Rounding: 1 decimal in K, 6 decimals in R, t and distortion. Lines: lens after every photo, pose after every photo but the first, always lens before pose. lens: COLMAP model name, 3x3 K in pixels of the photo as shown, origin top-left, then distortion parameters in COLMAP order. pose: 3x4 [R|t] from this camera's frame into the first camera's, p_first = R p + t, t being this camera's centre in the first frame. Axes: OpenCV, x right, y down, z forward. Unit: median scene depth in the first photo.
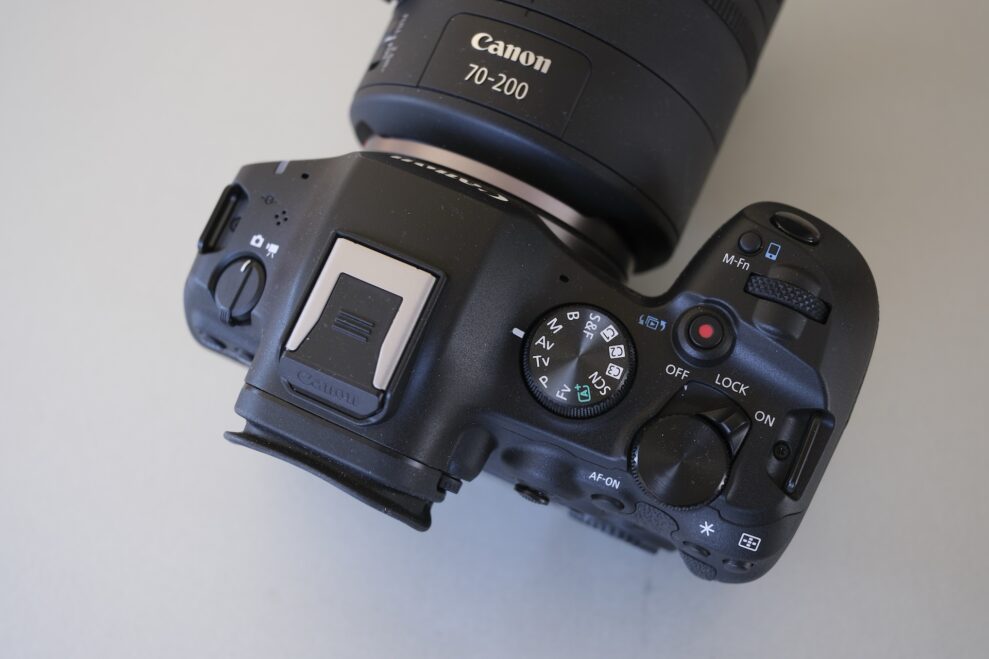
lens RADIAL K [[1012.3, 0, 500.4], [0, 1012.3, 329.5], [0, 0, 1]] dist [0.031068, 0.000000]
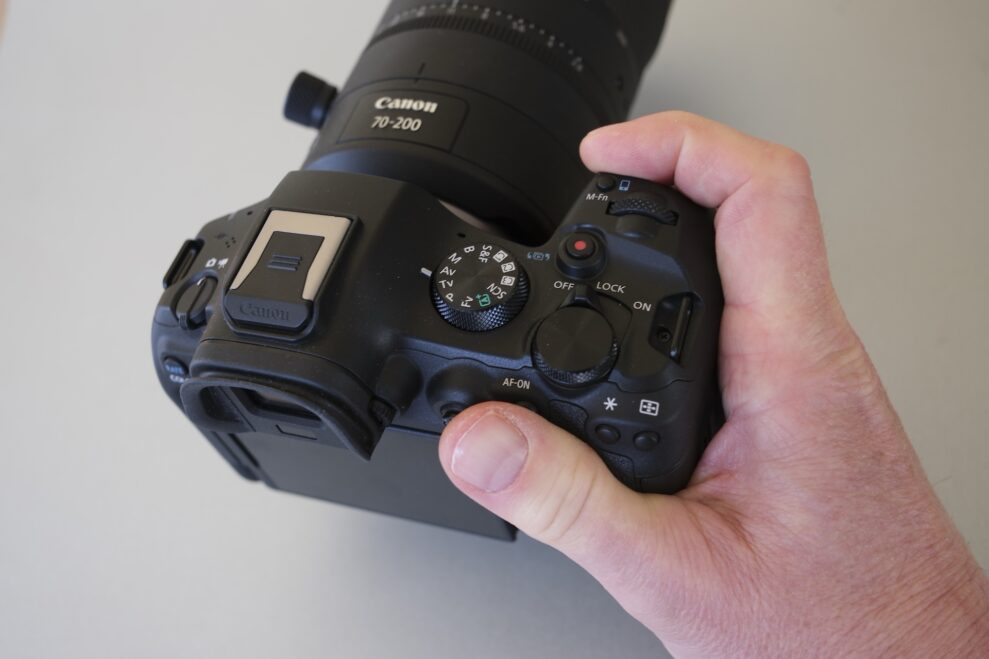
lens RADIAL K [[1012.3, 0, 489.8], [0, 1012.3, 329.8], [0, 0, 1]] dist [0.031068, 0.000000]
pose [[0.991792, -0.127086, 0.014069, 0.066720], [0.121709, 0.904600, -0.408517, 0.565773], [0.039190, 0.406876, 0.912642, -0.058122]]
